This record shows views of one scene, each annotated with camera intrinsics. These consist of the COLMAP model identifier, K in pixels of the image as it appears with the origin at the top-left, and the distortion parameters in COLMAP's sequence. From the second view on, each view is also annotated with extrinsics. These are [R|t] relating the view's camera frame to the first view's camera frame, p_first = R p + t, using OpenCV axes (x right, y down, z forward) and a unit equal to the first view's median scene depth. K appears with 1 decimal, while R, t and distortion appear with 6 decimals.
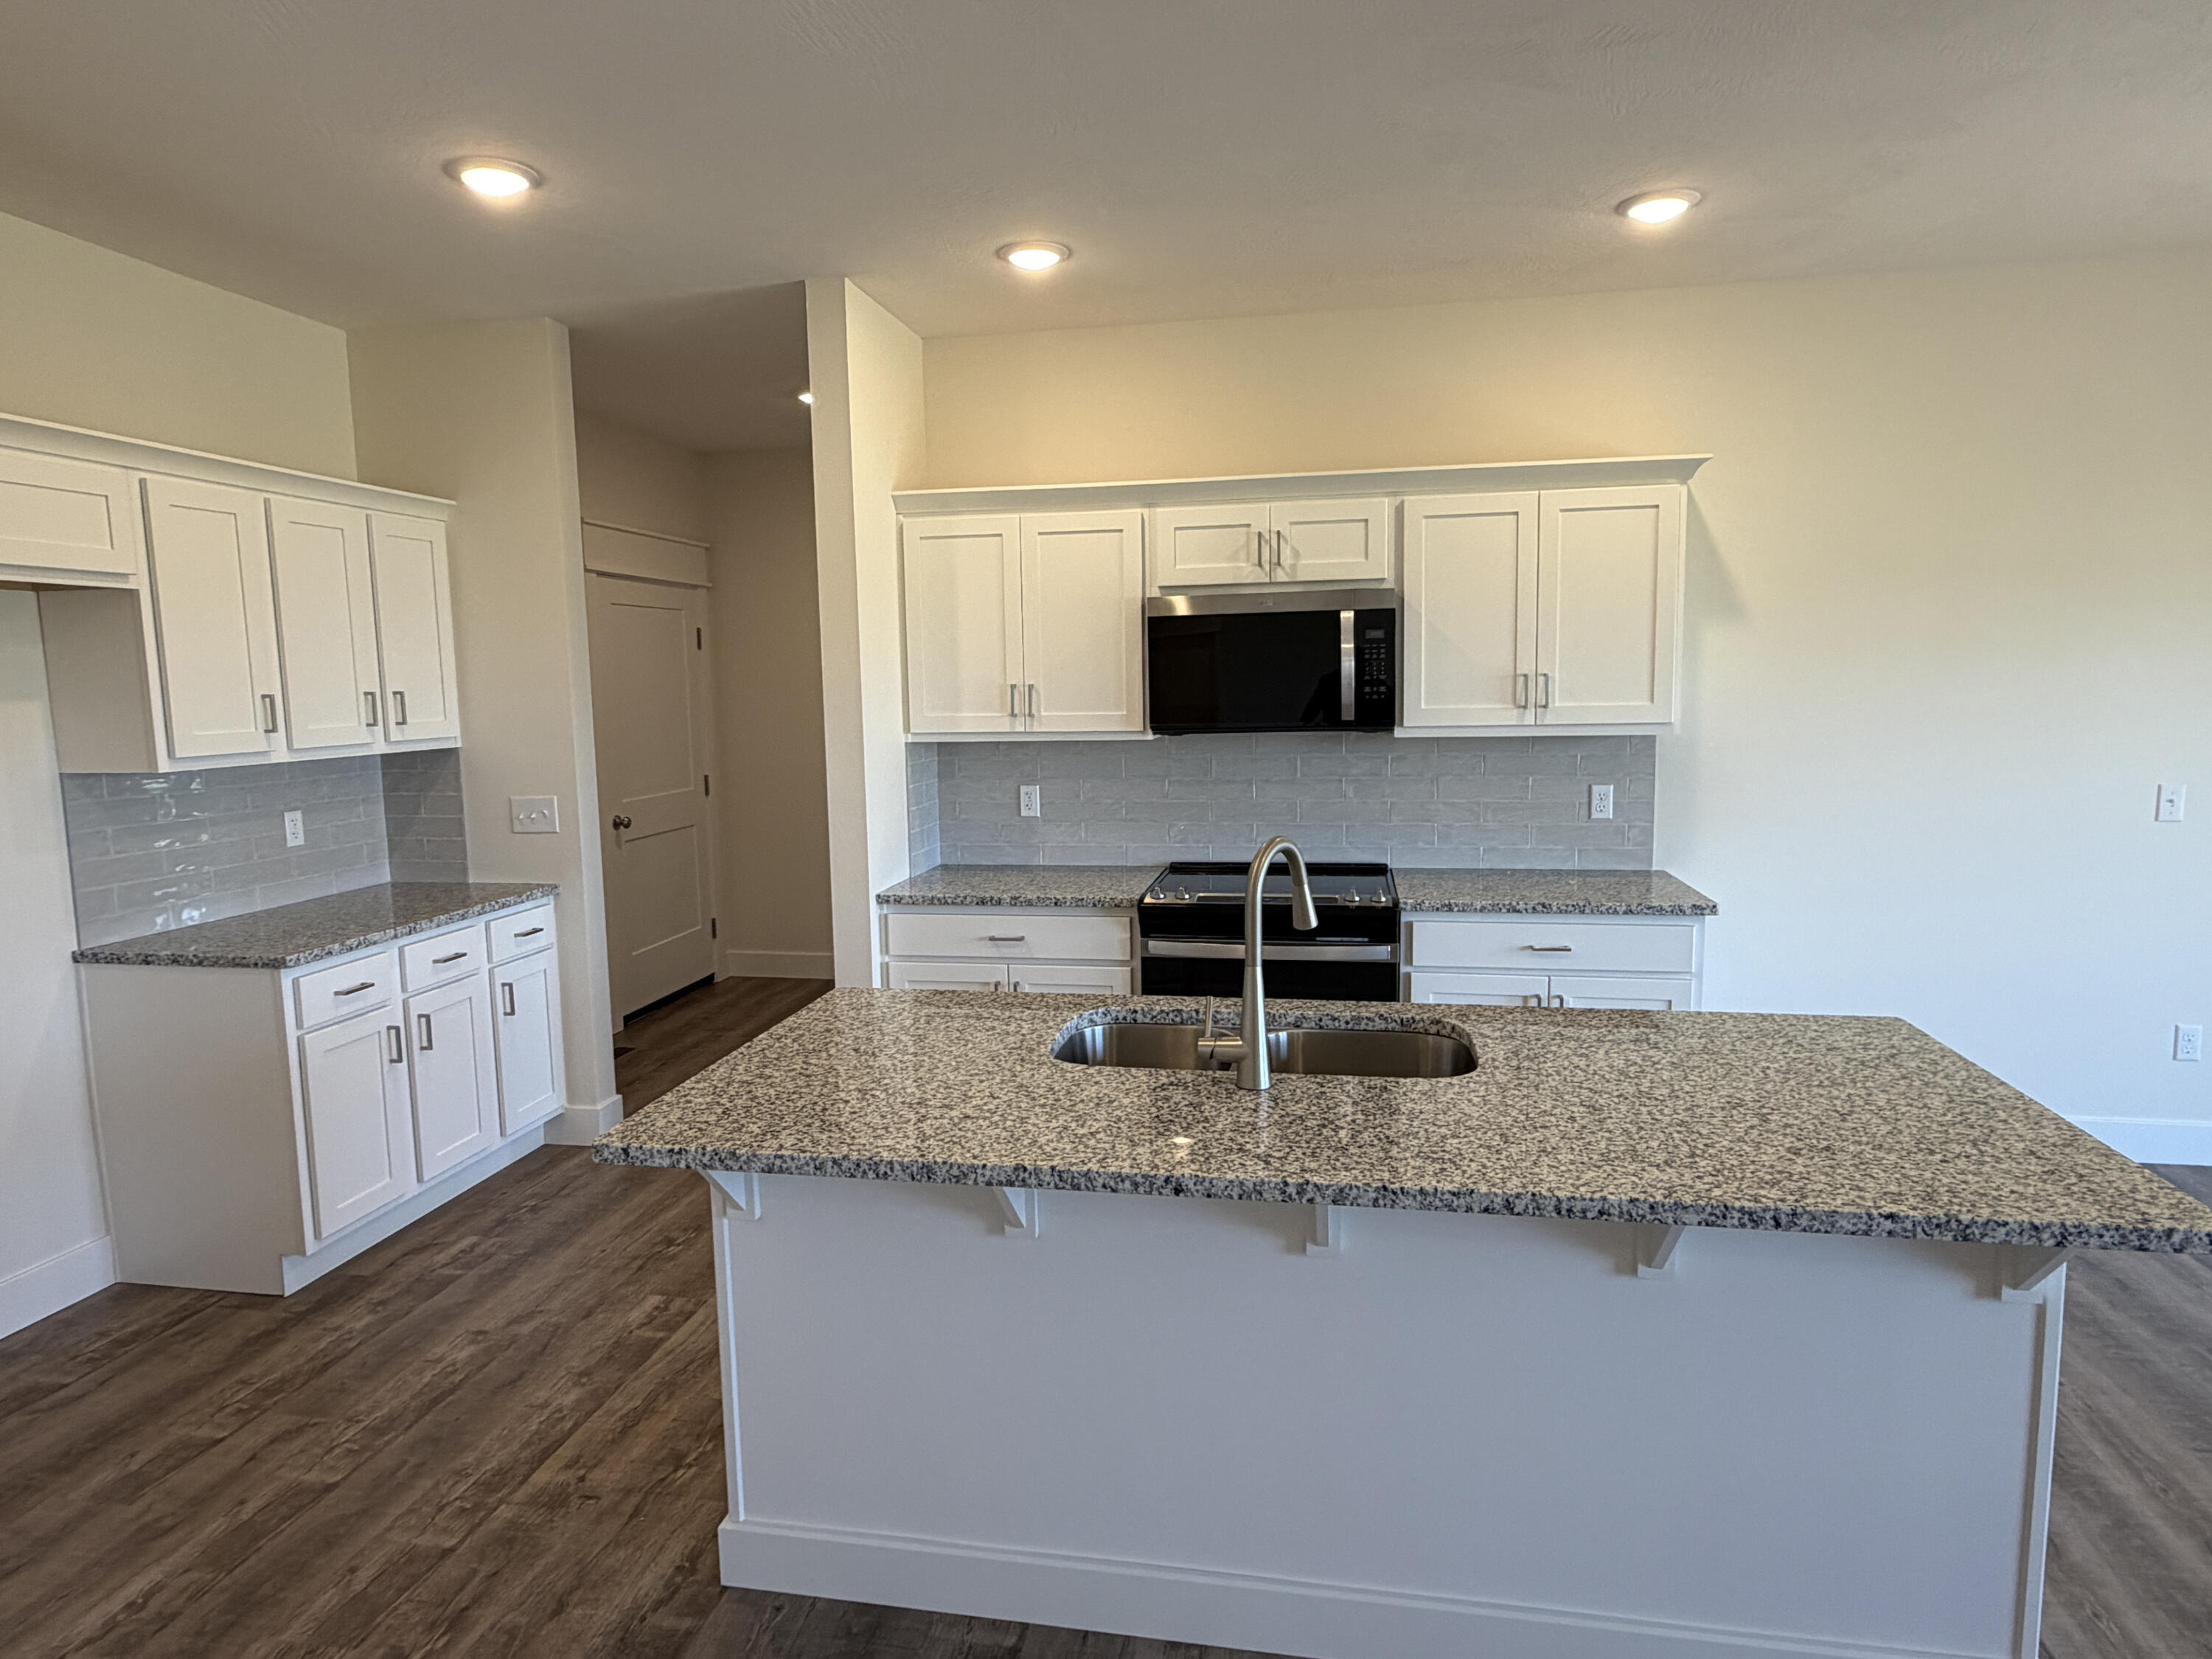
lens RADIAL K [[1285.3, 0, 1098.8], [0, 1285.3, 827.3], [0, 0, 1]] dist [0.002702, -0.000688]
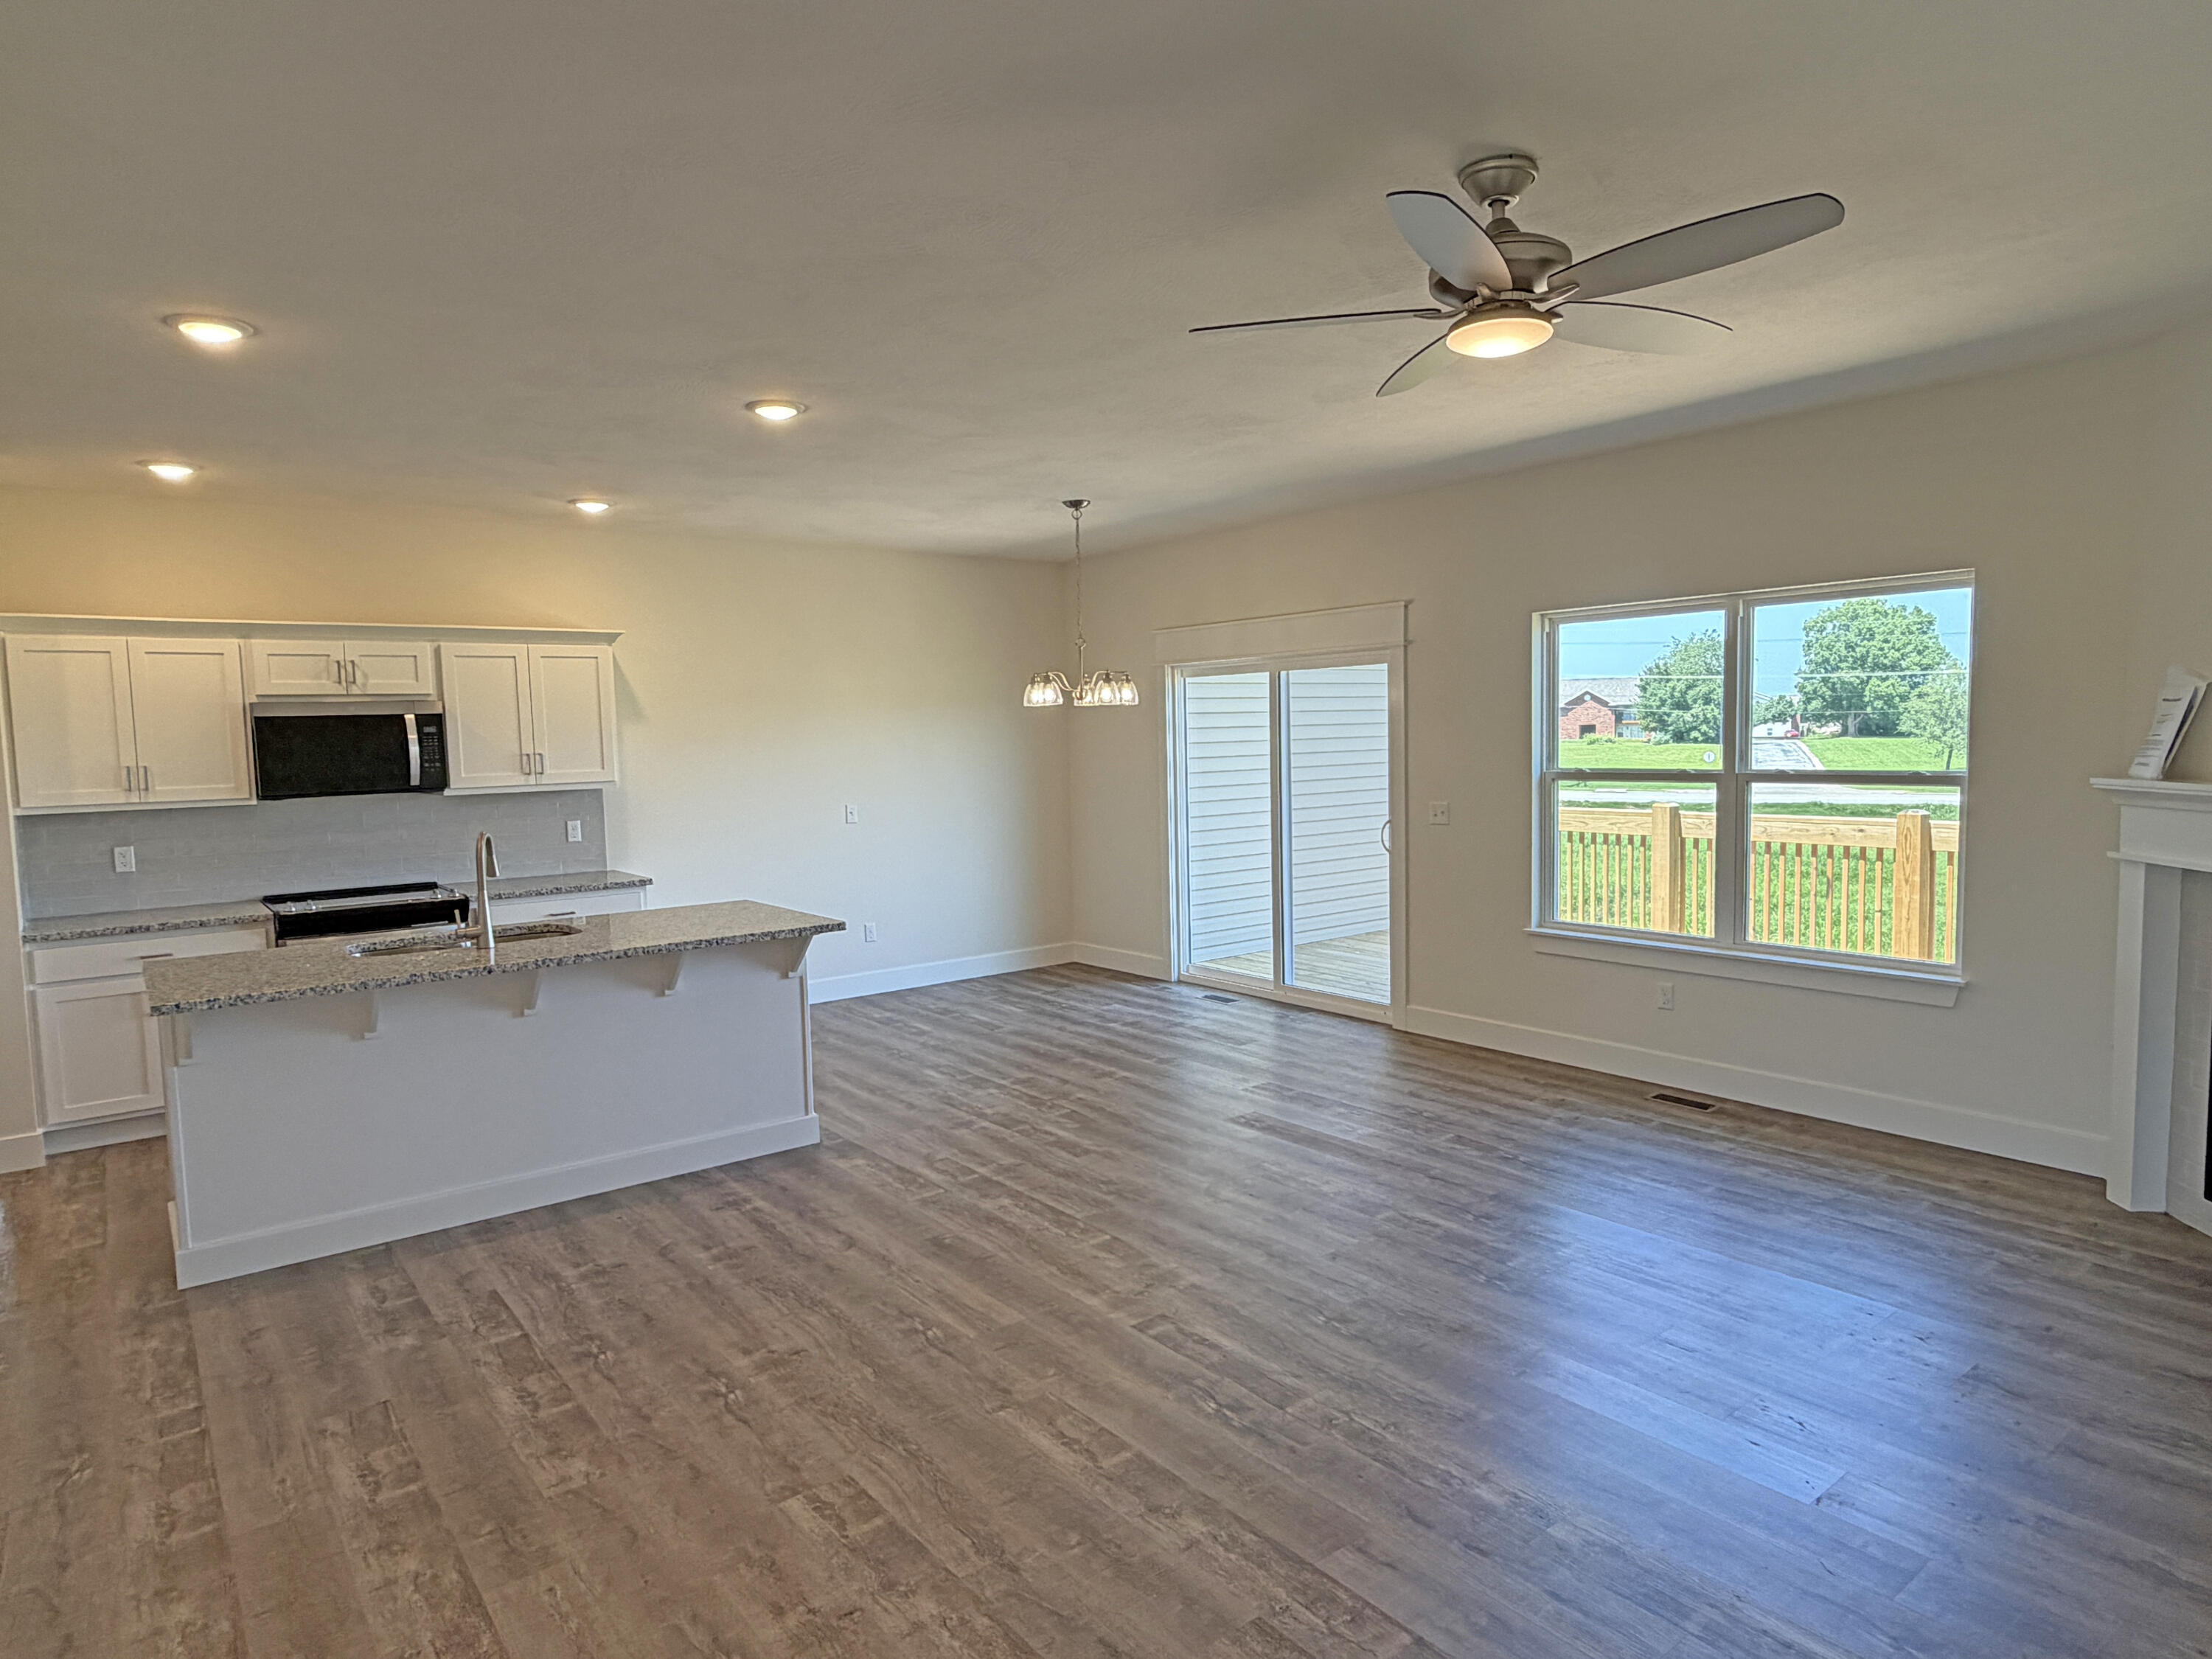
lens RADIAL K [[1285.3, 0, 1096.7], [0, 1285.3, 829.6], [0, 0, 1]] dist [0.002702, -0.000688]
pose [[0.664916, -0.055782, 0.744832, -0.417471], [0.099171, 0.994972, -0.014015, 0.072878], [-0.740305, 0.083184, 0.667105, -0.631866]]
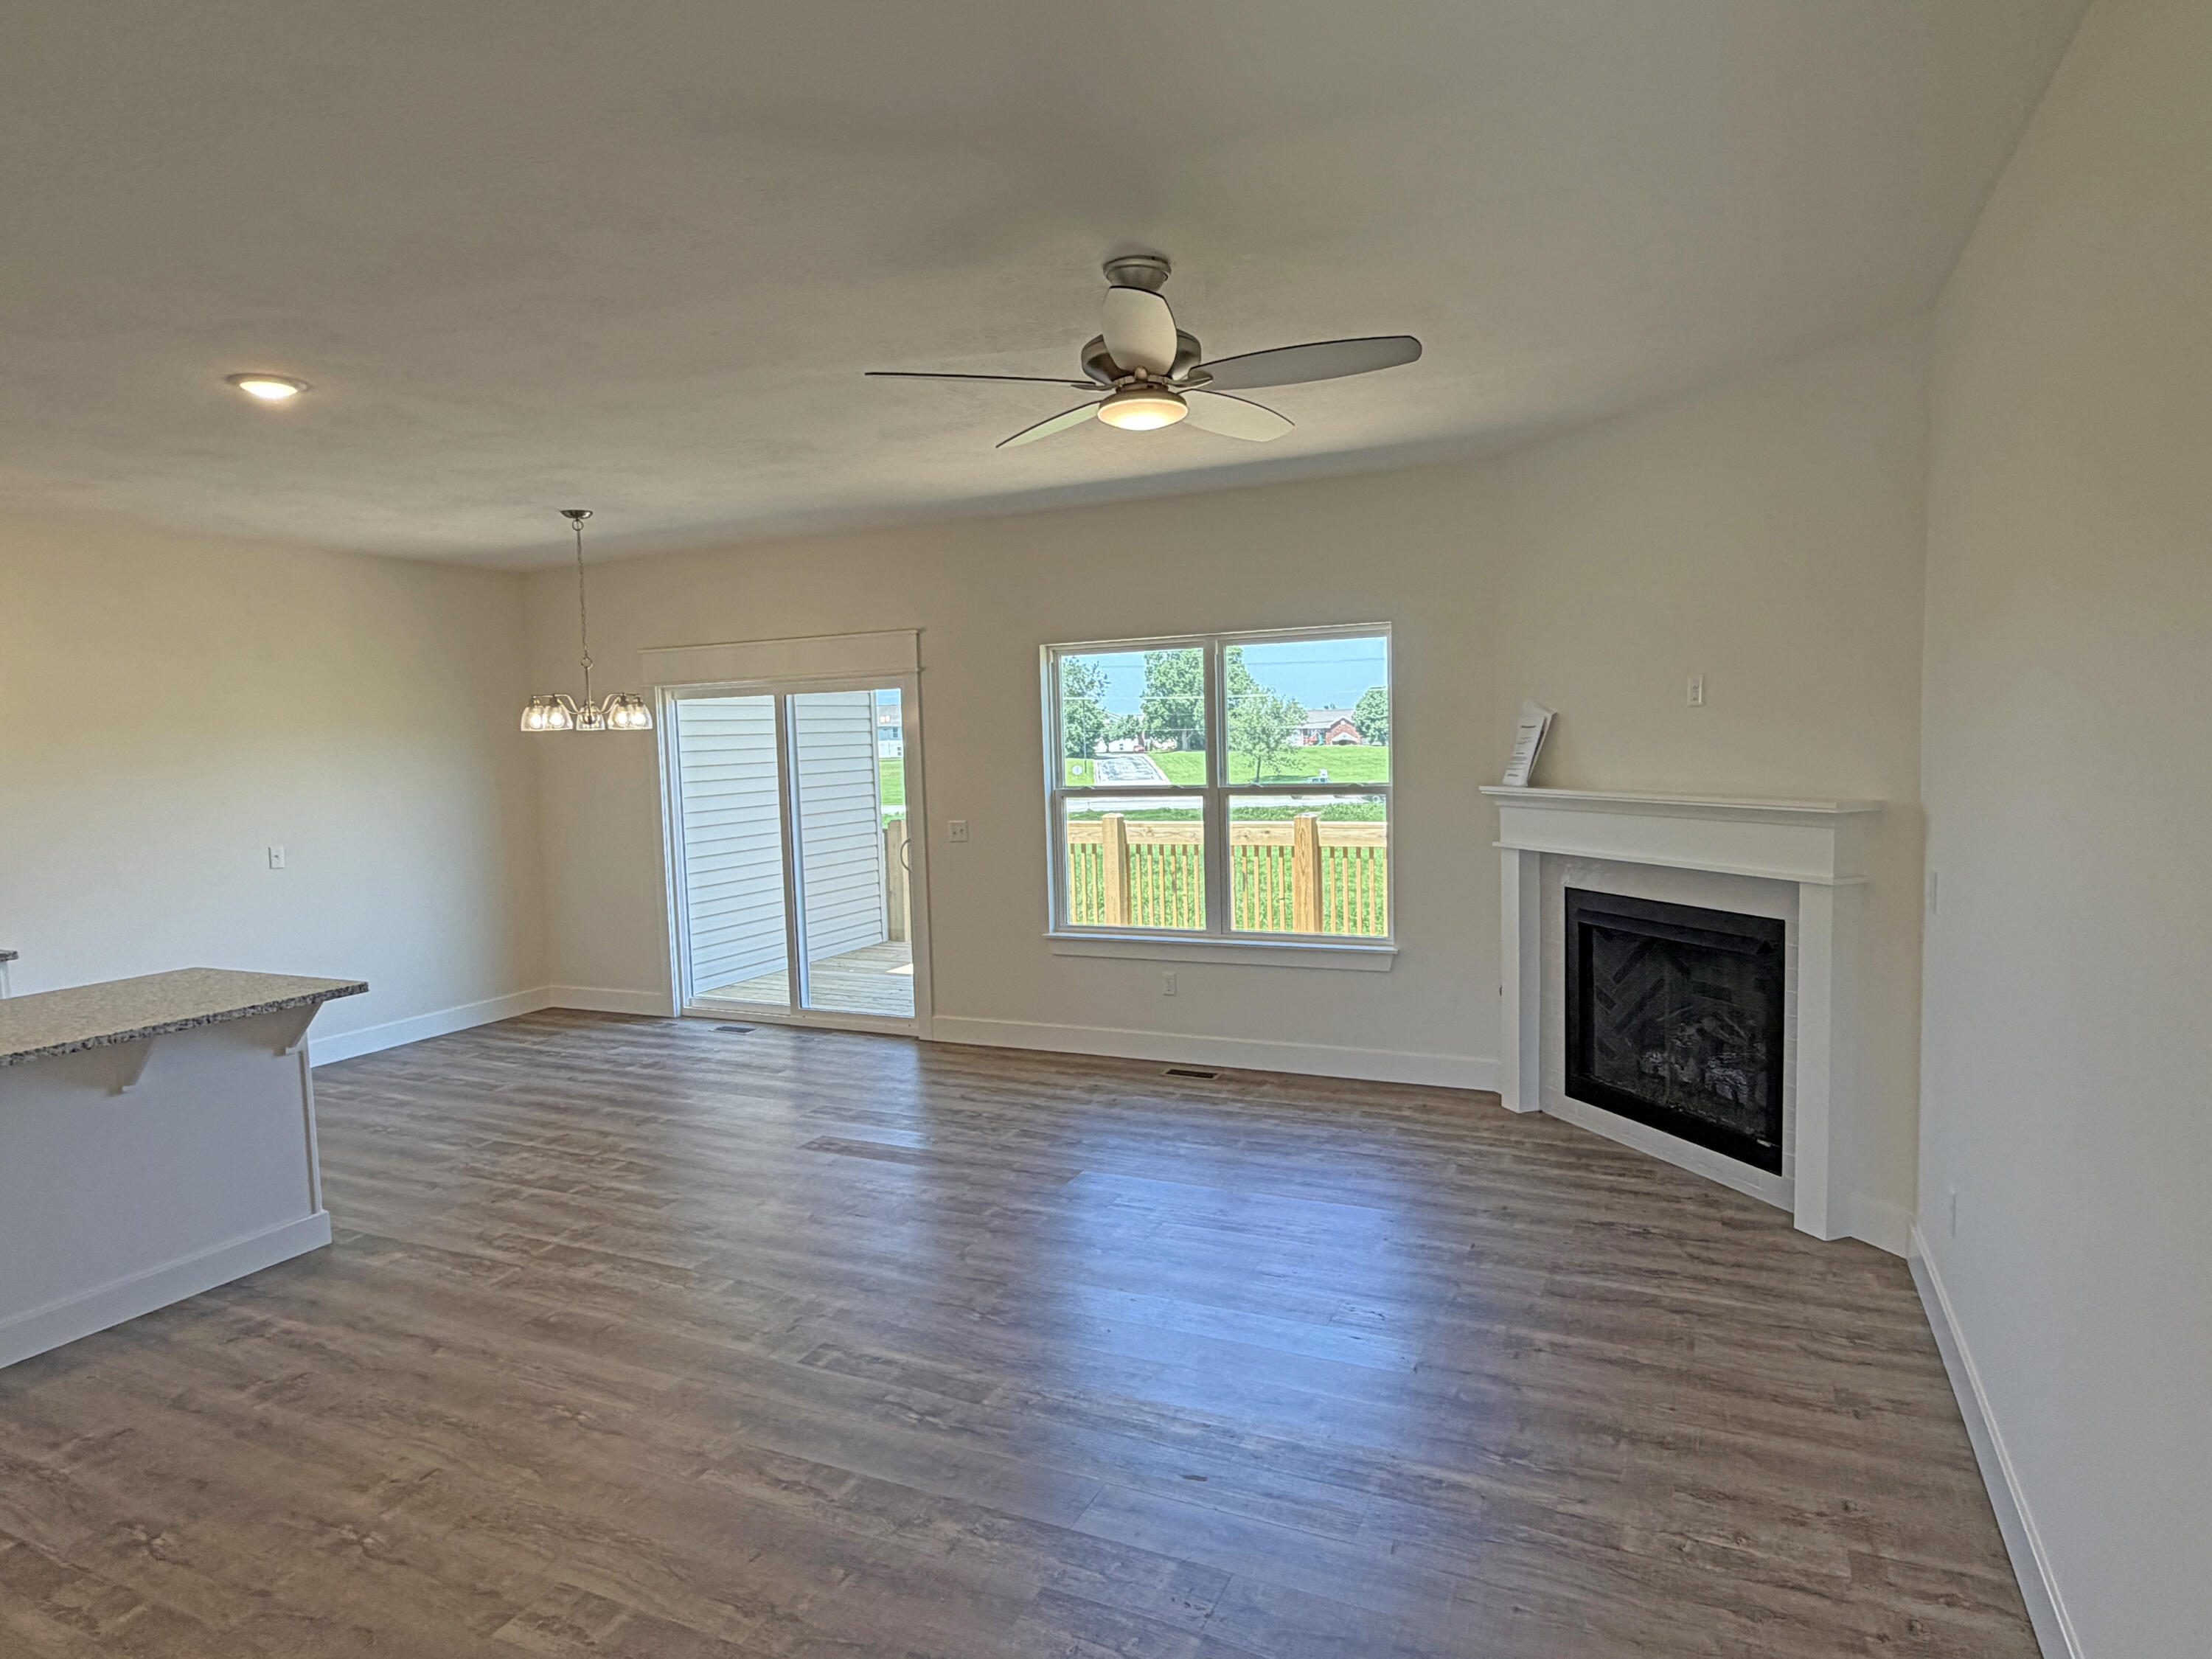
lens RADIAL K [[1285.3, 0, 1091.2], [0, 1285.3, 836.0], [0, 0, 1]] dist [0.002702, -0.000688]
pose [[0.264249, -0.068093, 0.962048, -0.527559], [0.137646, 0.989956, 0.032260, 0.047447], [-0.954582, 0.123897, 0.270967, -0.502580]]
